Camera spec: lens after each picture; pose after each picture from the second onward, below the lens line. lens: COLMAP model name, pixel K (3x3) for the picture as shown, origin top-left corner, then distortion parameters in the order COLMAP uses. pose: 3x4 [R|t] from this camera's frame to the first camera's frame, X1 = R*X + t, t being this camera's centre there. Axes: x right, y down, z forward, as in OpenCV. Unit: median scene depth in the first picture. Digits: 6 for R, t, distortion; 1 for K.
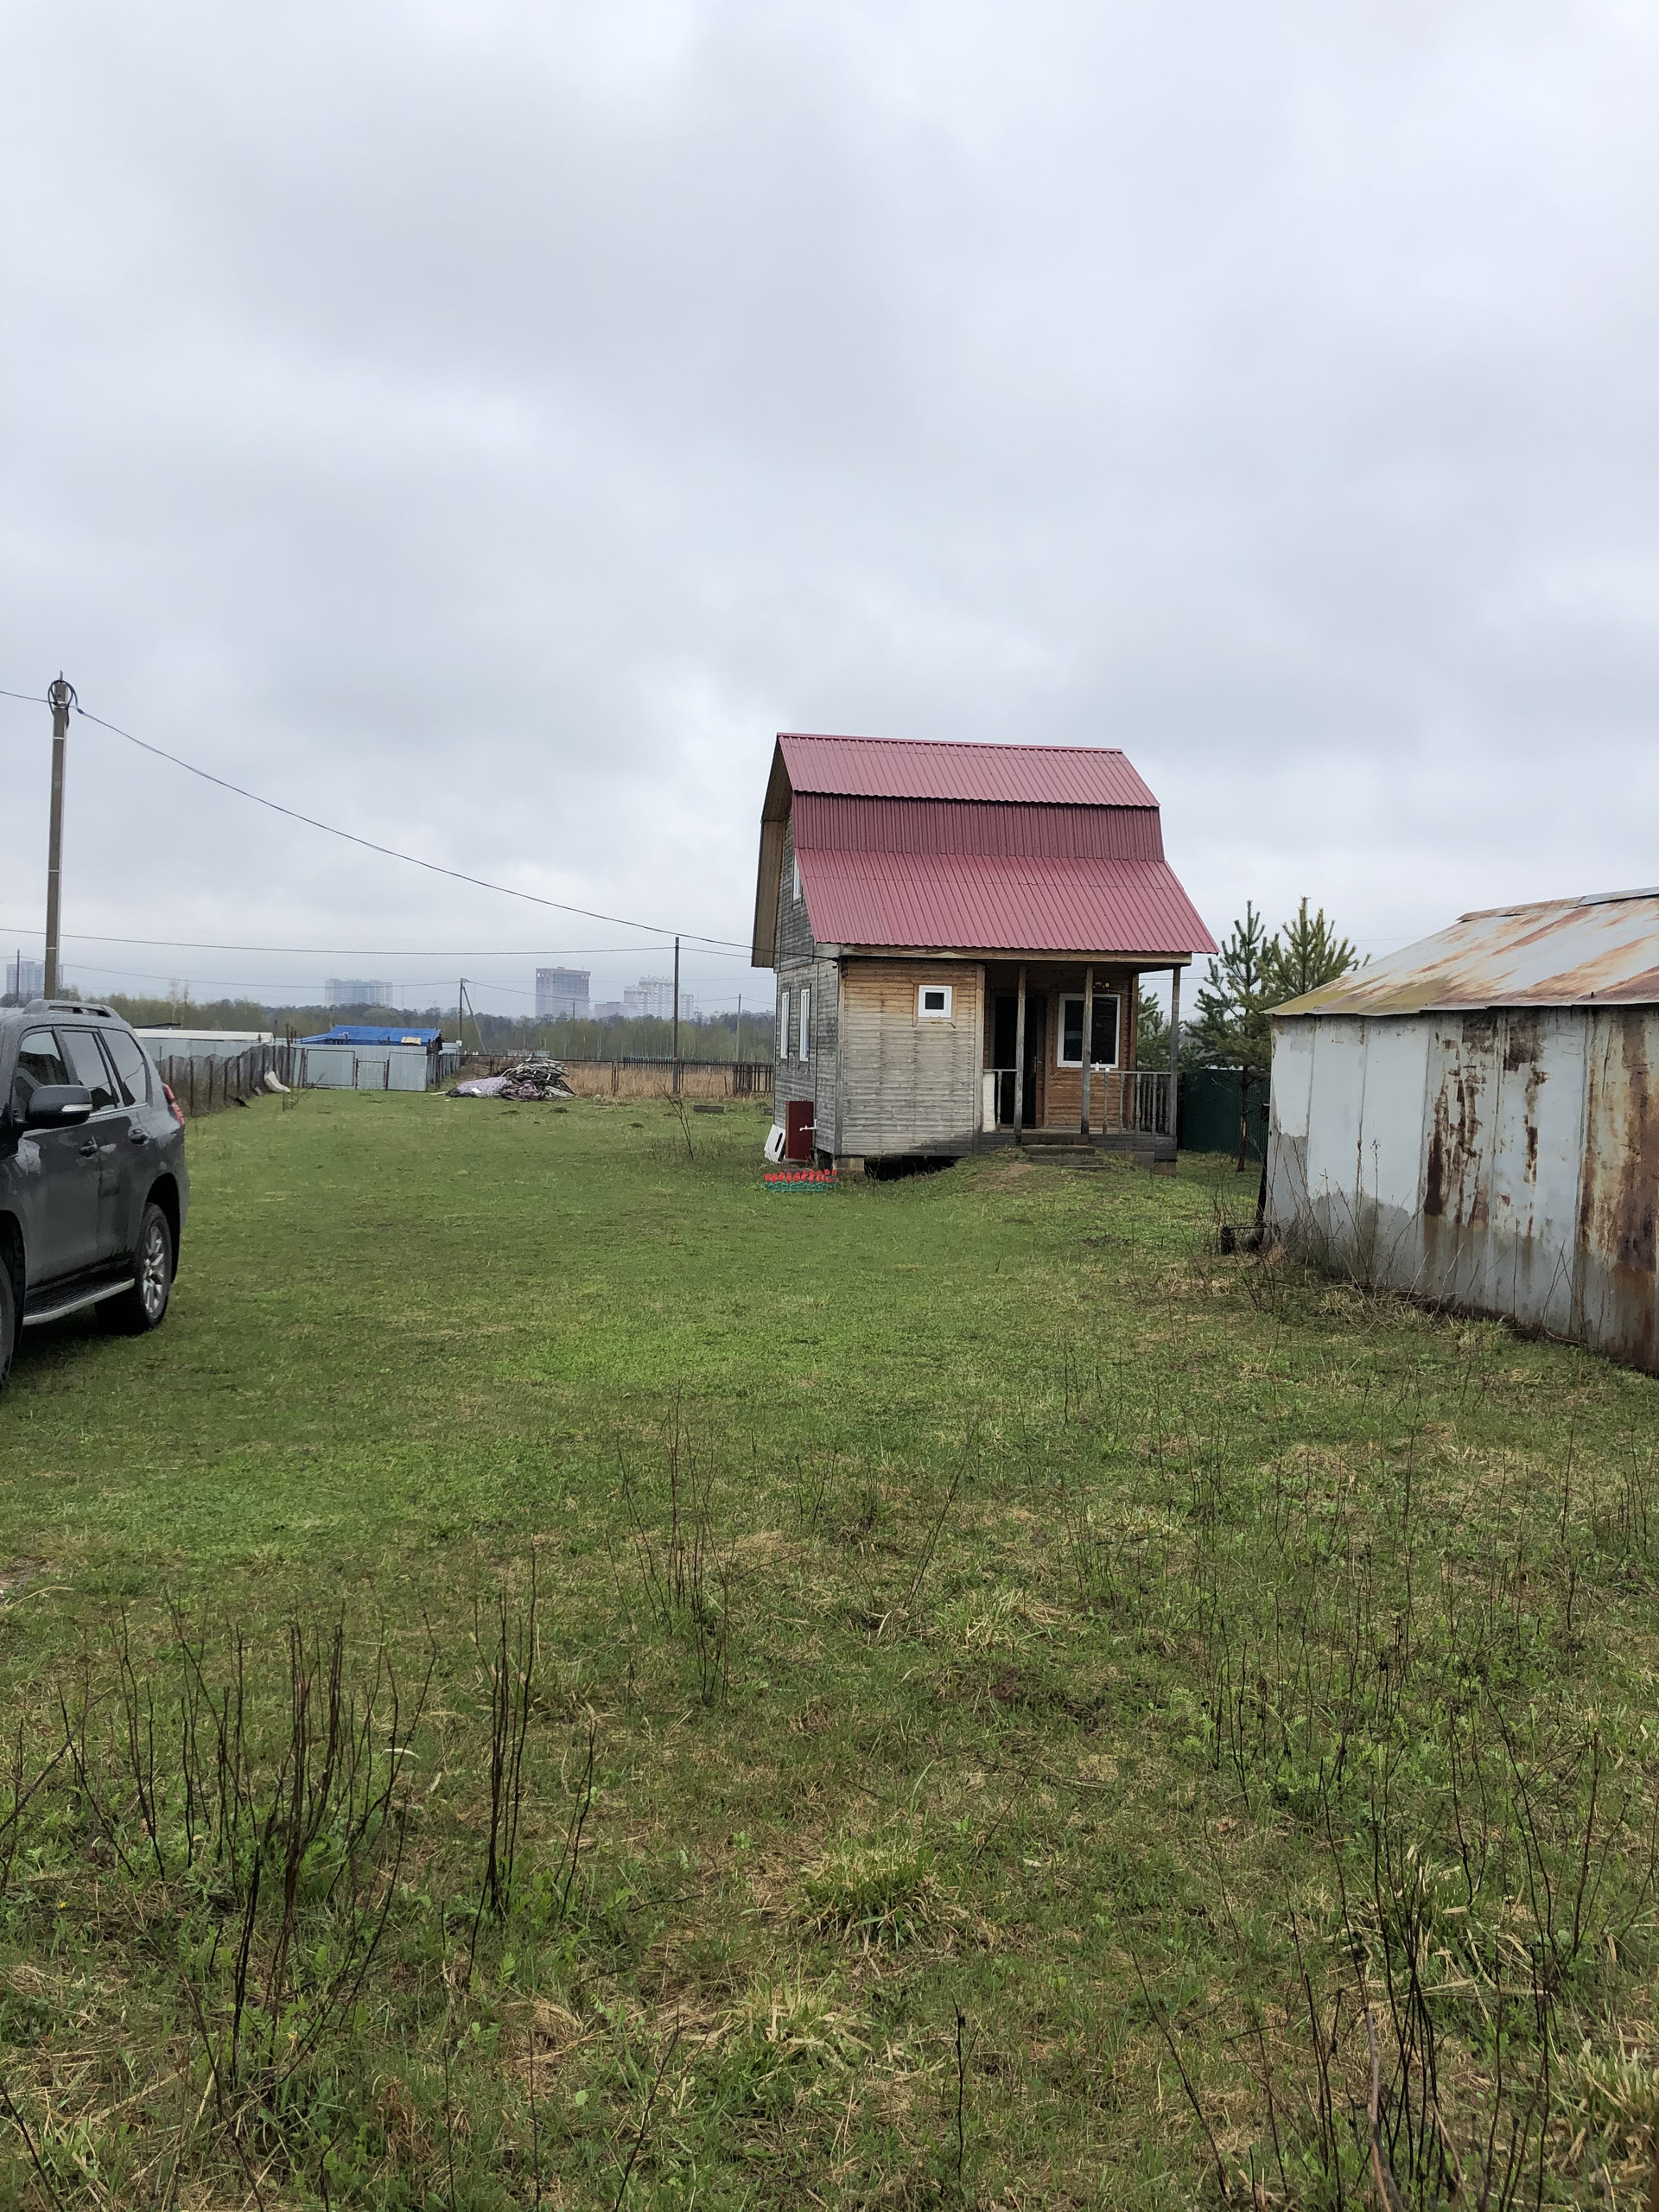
lens RADIAL K [[1817.6, 0, 829.3], [0, 1817.6, 1090.9], [0, 0, 1]] dist [0.021884, -0.010819]
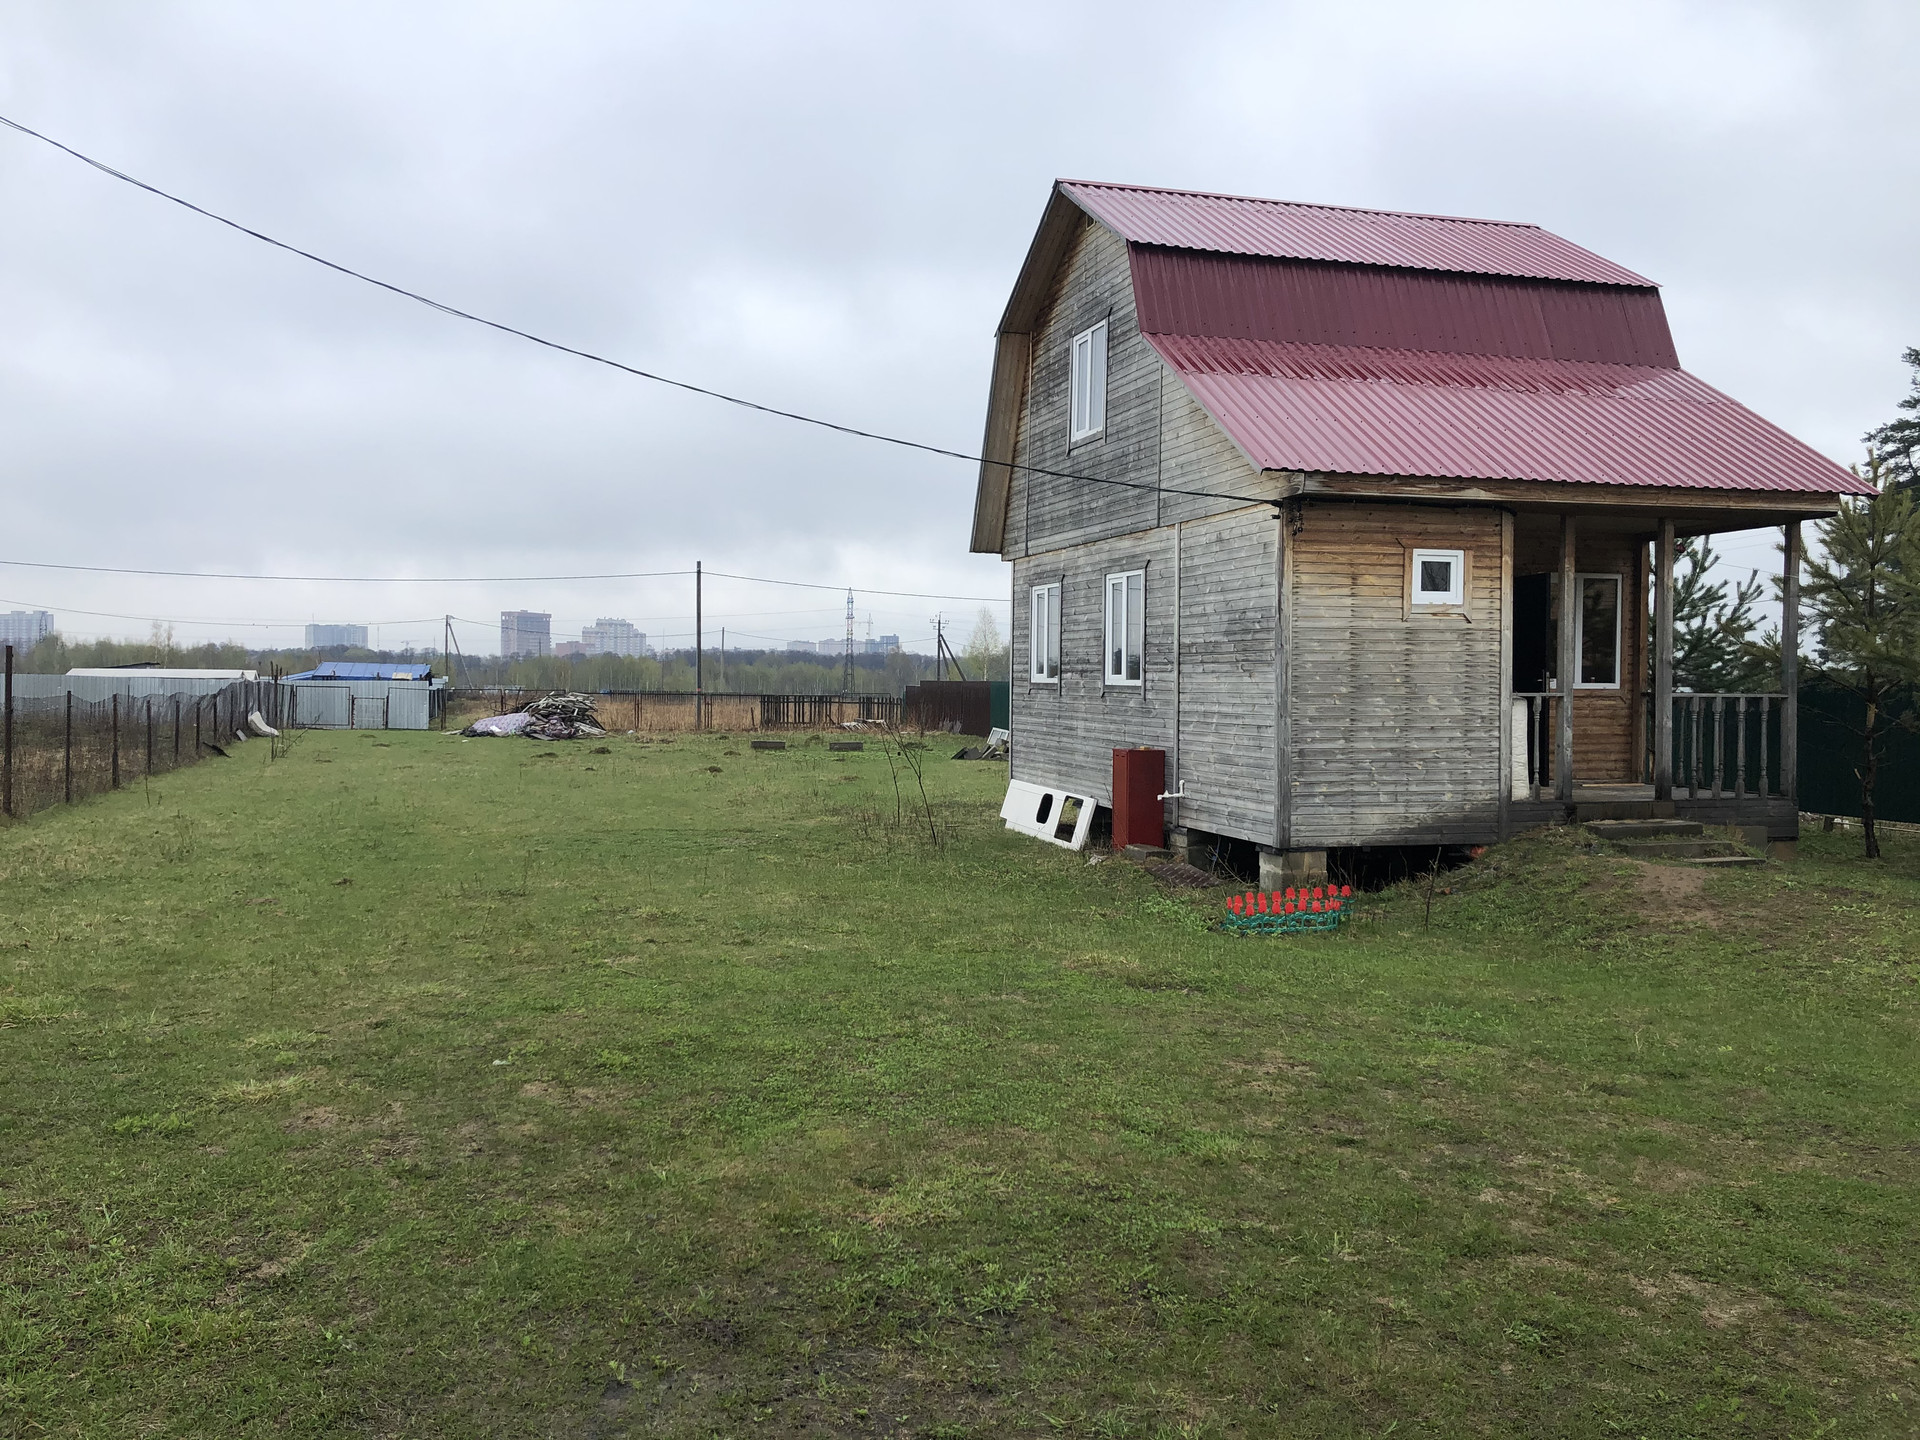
lens RADIAL K [[1577.6, 0, 912.8], [0, 1577.6, 706.7], [0, 0, 1]] dist [0.021884, -0.010819]
pose [[0.995275, -0.015710, 0.095818, -0.141486], [0.016327, 0.999851, -0.005662, -0.007029], [-0.095715, 0.007199, 0.995383, 0.460986]]
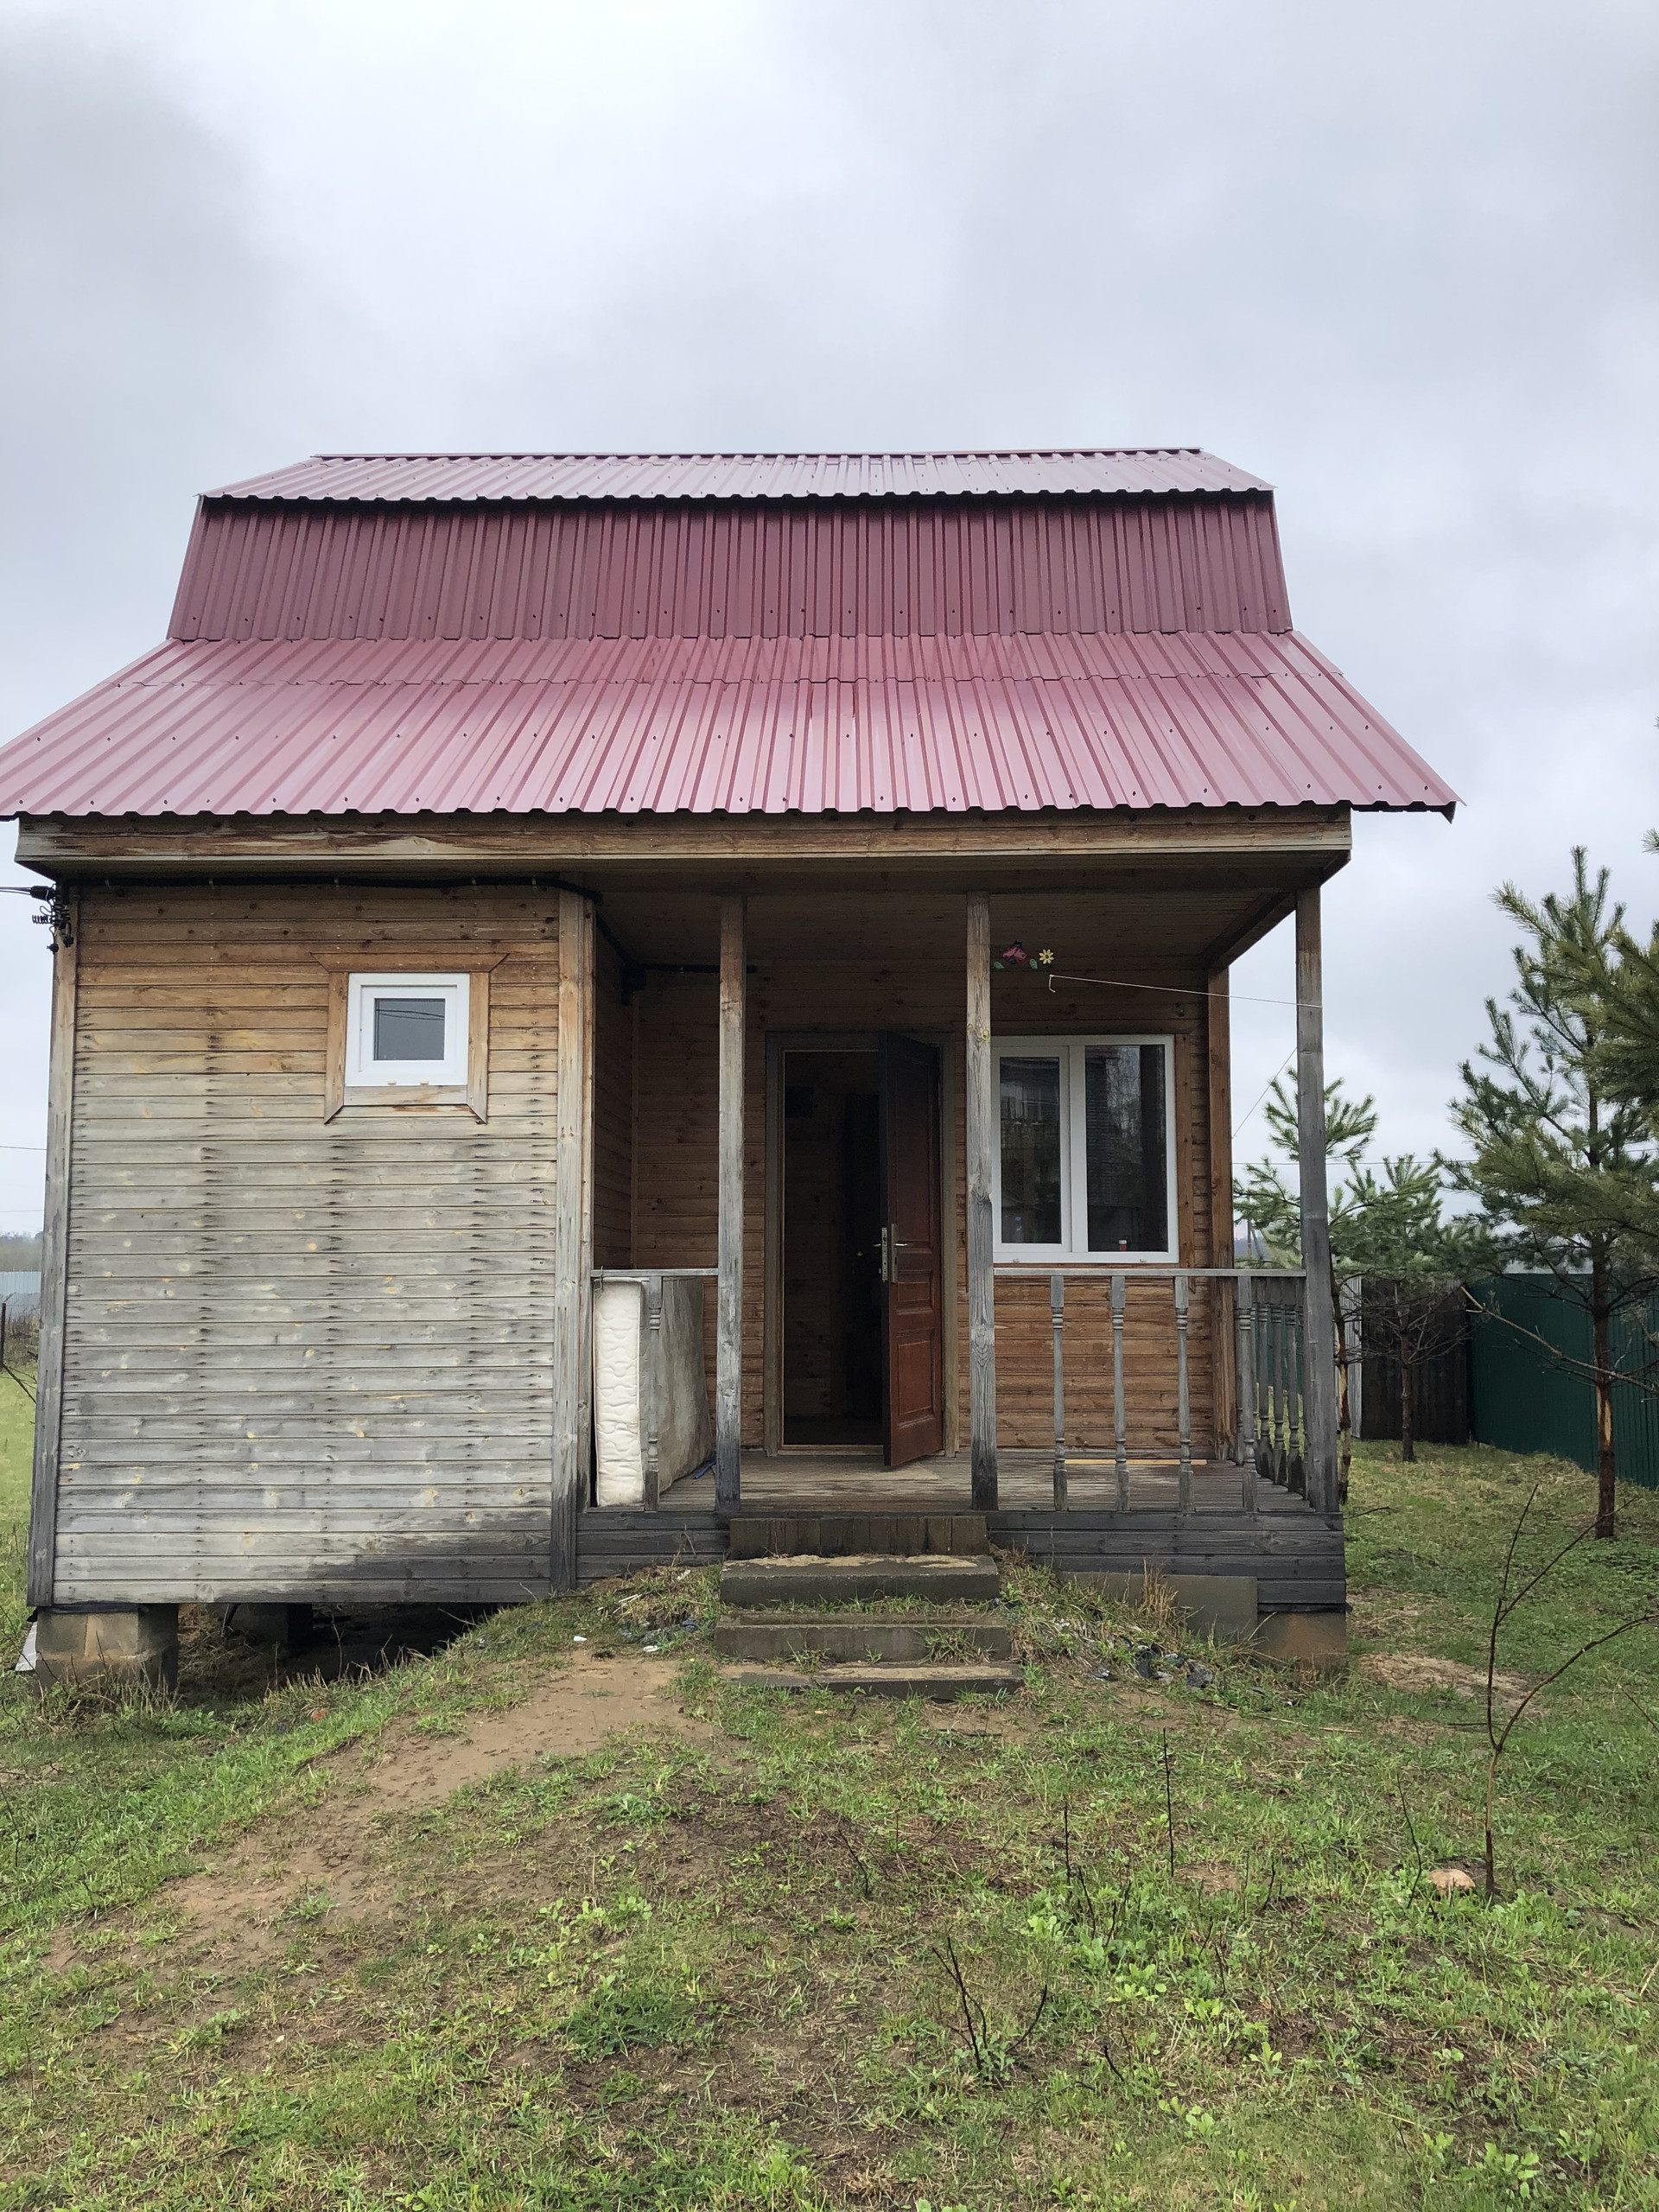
lens RADIAL K [[1817.6, 0, 828.1], [0, 1817.6, 1066.6], [0, 0, 1]] dist [0.021884, -0.010819]
pose [[0.985027, -0.040974, -0.167459, 0.151015], [0.017974, 0.990460, -0.136620, -0.003957], [0.171459, 0.131564, 0.976367, 0.663427]]
